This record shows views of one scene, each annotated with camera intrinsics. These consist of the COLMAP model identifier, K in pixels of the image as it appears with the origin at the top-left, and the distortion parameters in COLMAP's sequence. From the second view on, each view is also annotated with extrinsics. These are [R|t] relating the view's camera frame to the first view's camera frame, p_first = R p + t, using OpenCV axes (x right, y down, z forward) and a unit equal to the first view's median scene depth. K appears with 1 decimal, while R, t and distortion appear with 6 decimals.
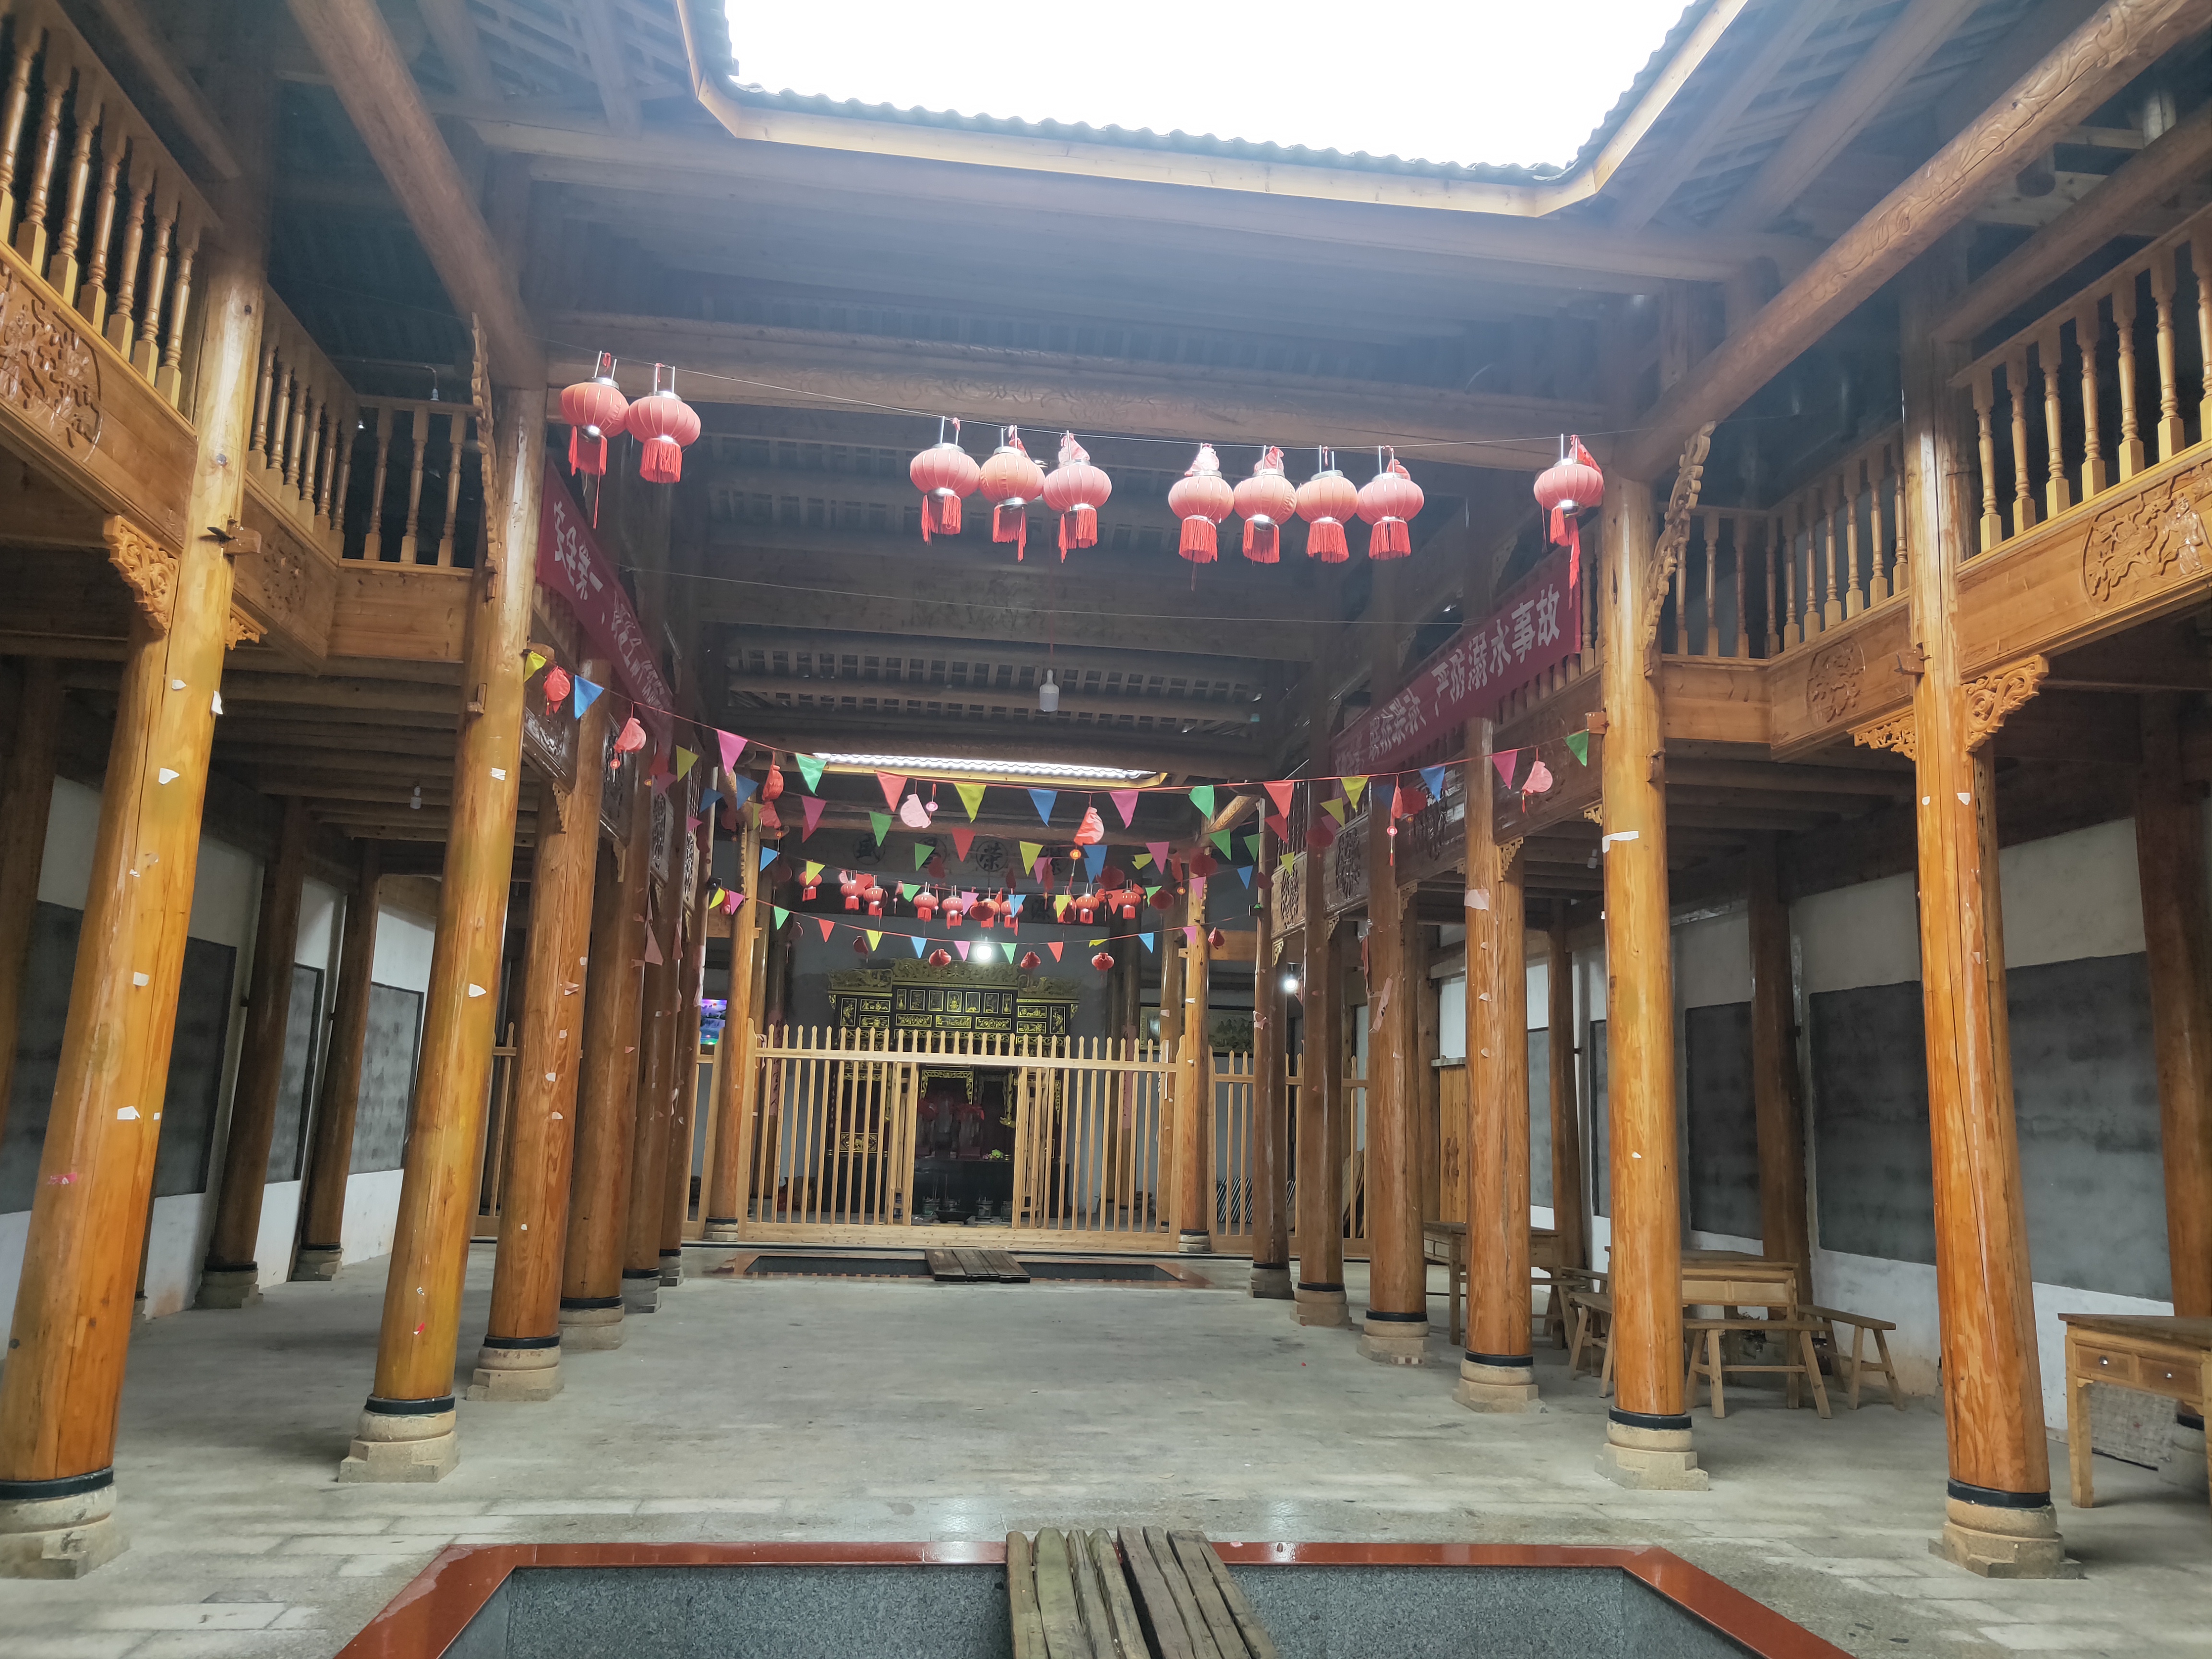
lens RADIAL K [[1693.5, 0, 1112.2], [0, 1693.5, 837.5], [0, 0, 1]] dist [0.043779, -0.016739]
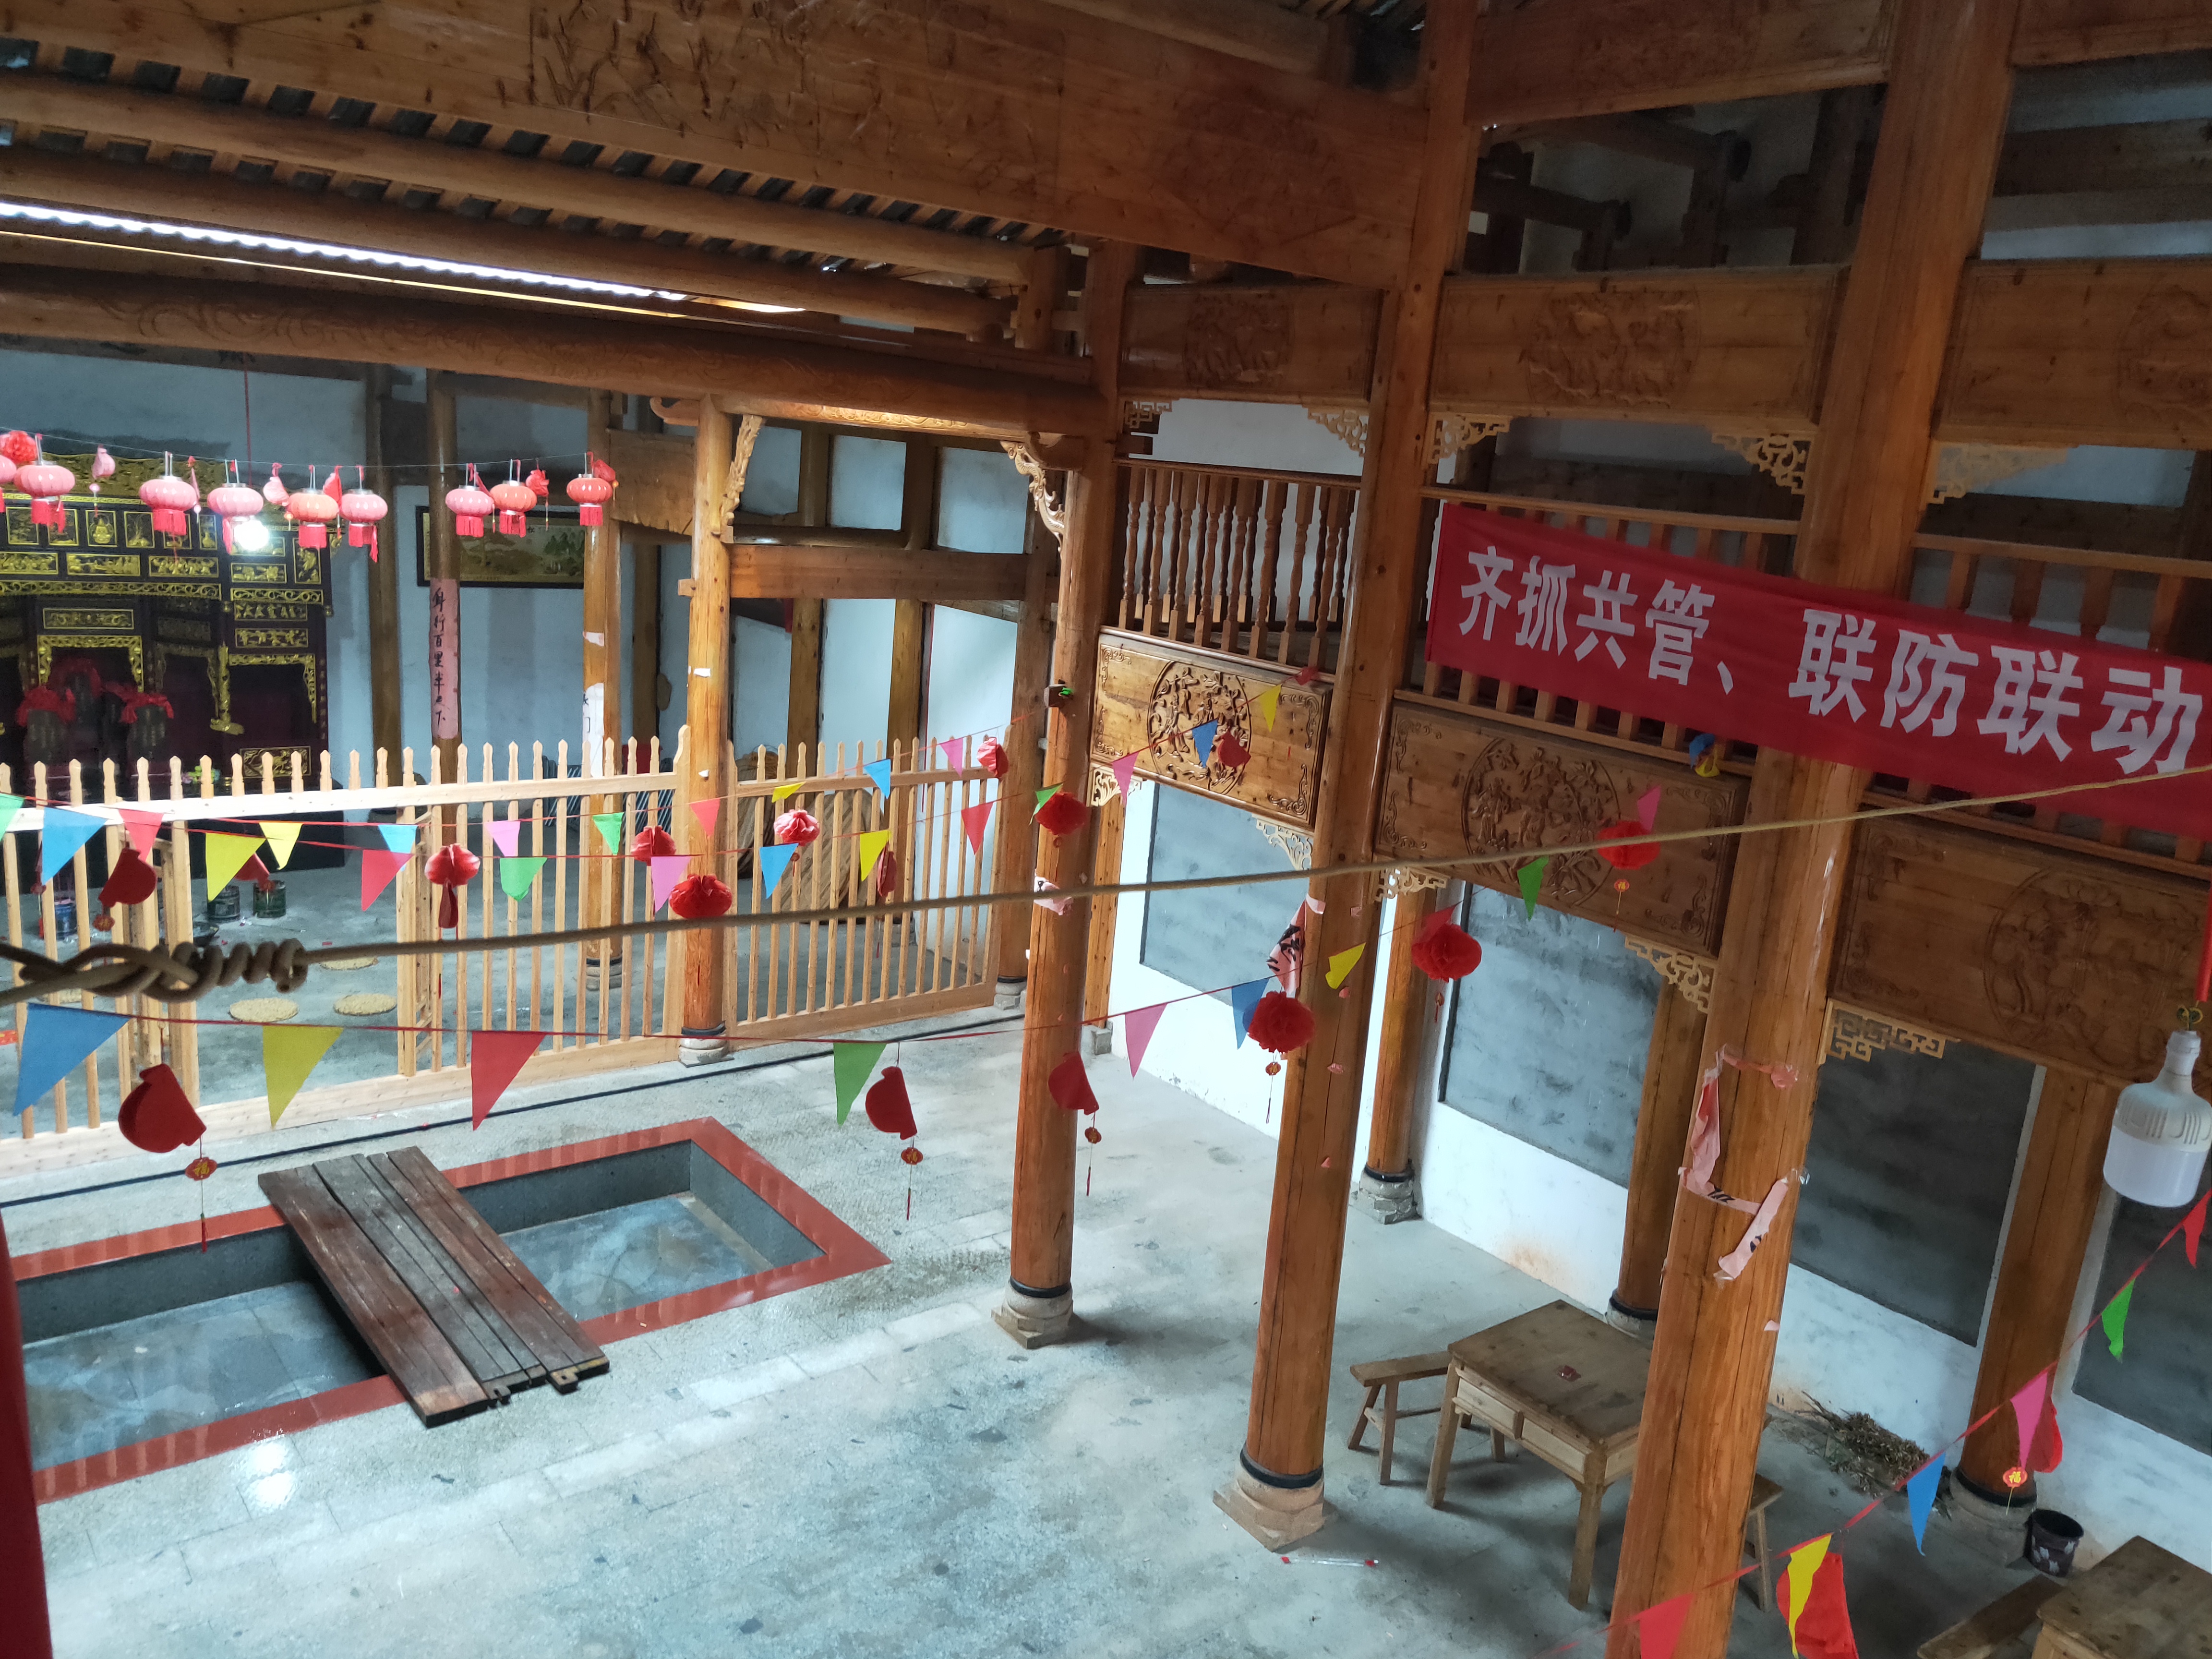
lens RADIAL K [[1659.2, 0, 1093.3], [0, 1659.2, 841.3], [0, 0, 1]] dist [0.041946, -0.026038]
pose [[0.854375, -0.085786, 0.512528, -0.072537], [-0.137824, 0.913552, 0.382658, -0.047310], [-0.501047, -0.397572, 0.768692, 0.242370]]
